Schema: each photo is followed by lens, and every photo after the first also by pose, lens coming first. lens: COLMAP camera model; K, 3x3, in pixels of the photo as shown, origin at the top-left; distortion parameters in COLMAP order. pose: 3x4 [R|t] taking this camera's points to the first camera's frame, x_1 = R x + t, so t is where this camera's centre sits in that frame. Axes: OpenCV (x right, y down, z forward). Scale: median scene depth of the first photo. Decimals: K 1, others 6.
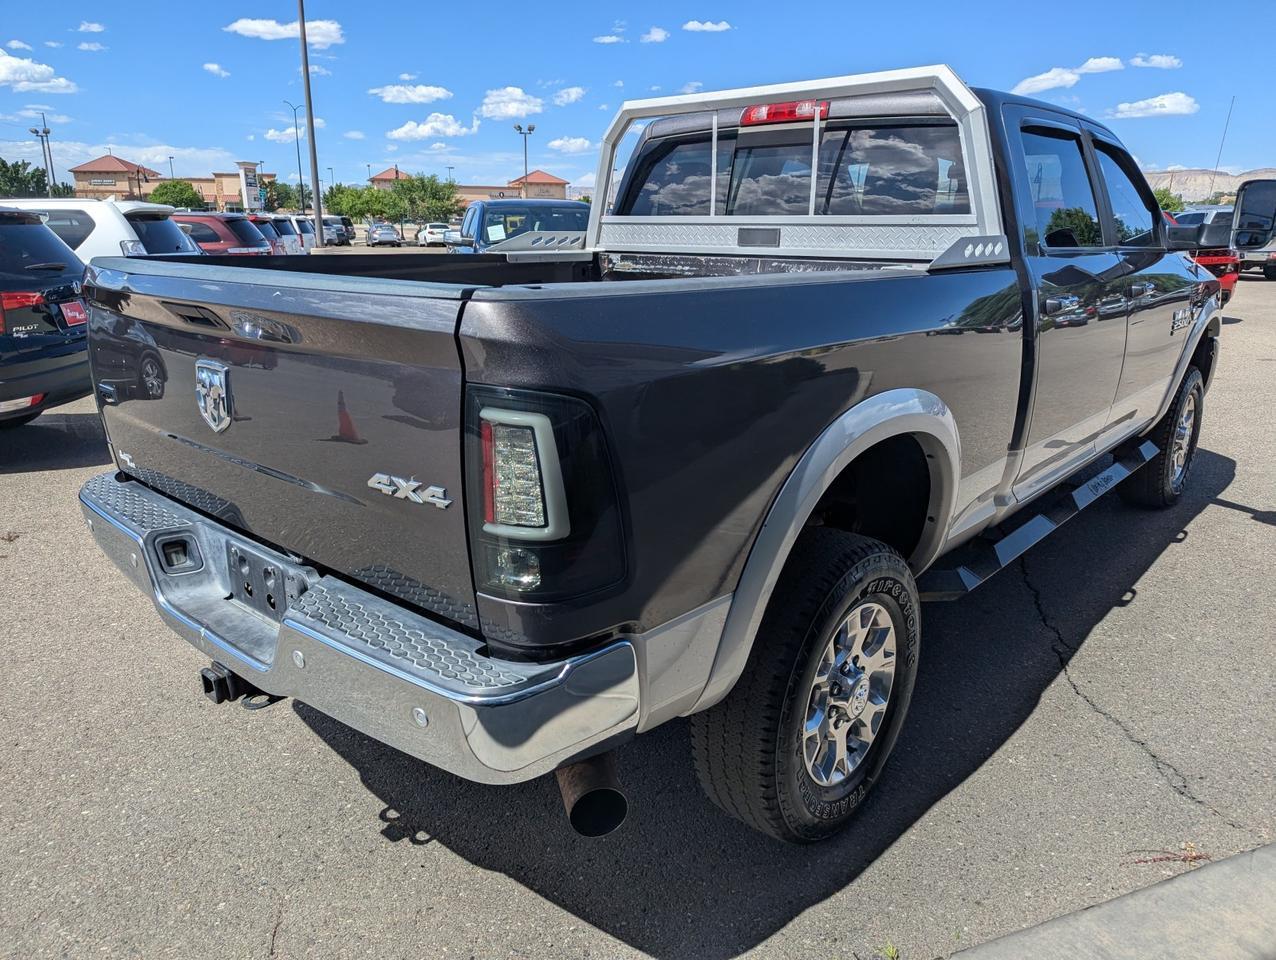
lens RADIAL K [[910.3, 0, 643.6], [0, 910.3, 458.6], [0, 0, 1]] dist [0.044063, -0.037204]
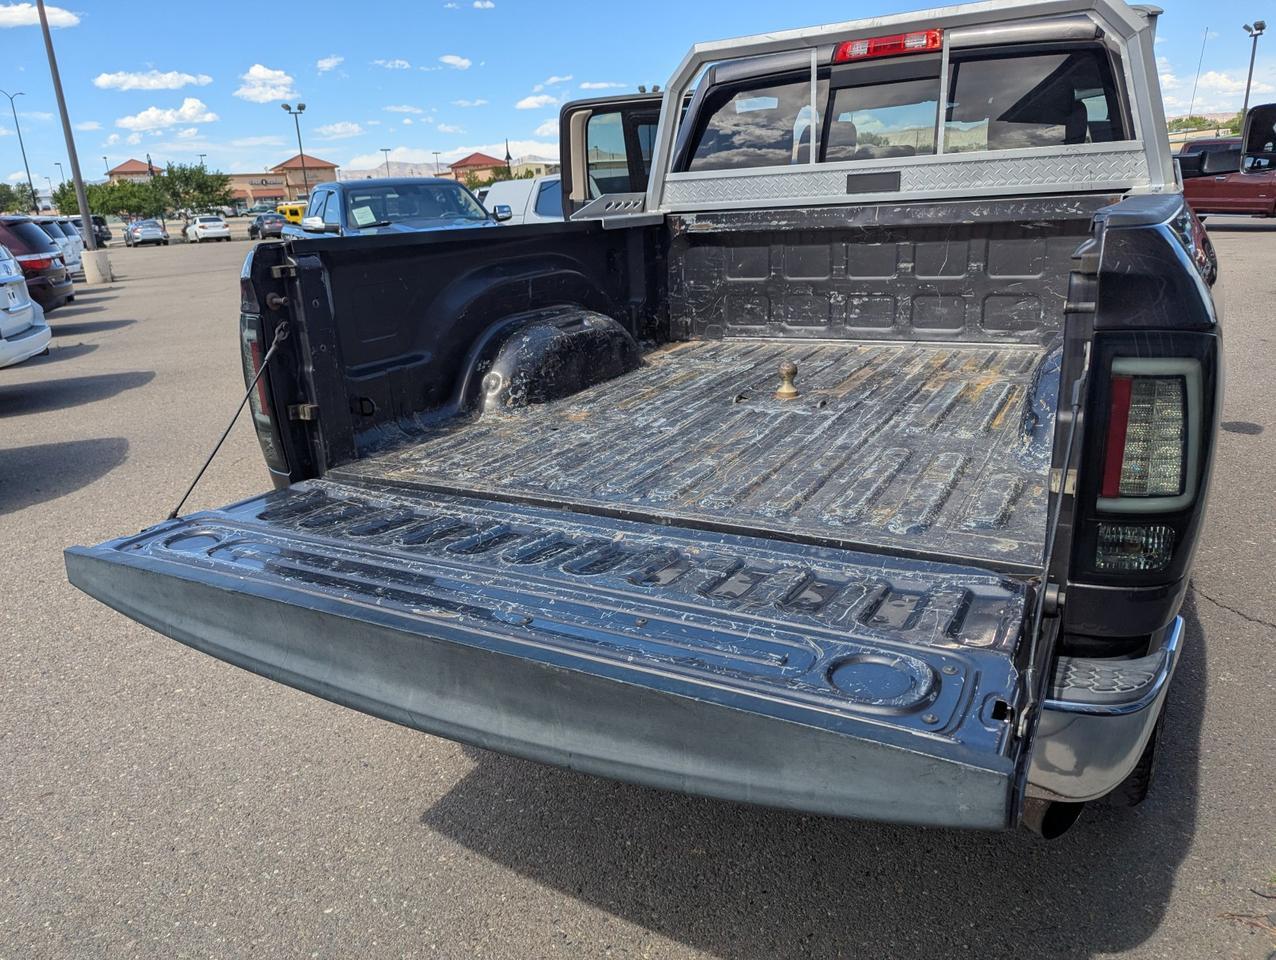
lens RADIAL K [[910.3, 0, 628.2], [0, 910.3, 487.1], [0, 0, 1]] dist [0.044063, -0.037204]
pose [[0.975610, -0.117912, 0.185153, -0.248963], [0.107927, 0.992151, 0.063145, -0.012926], [-0.191146, -0.041622, 0.980679, 0.078683]]
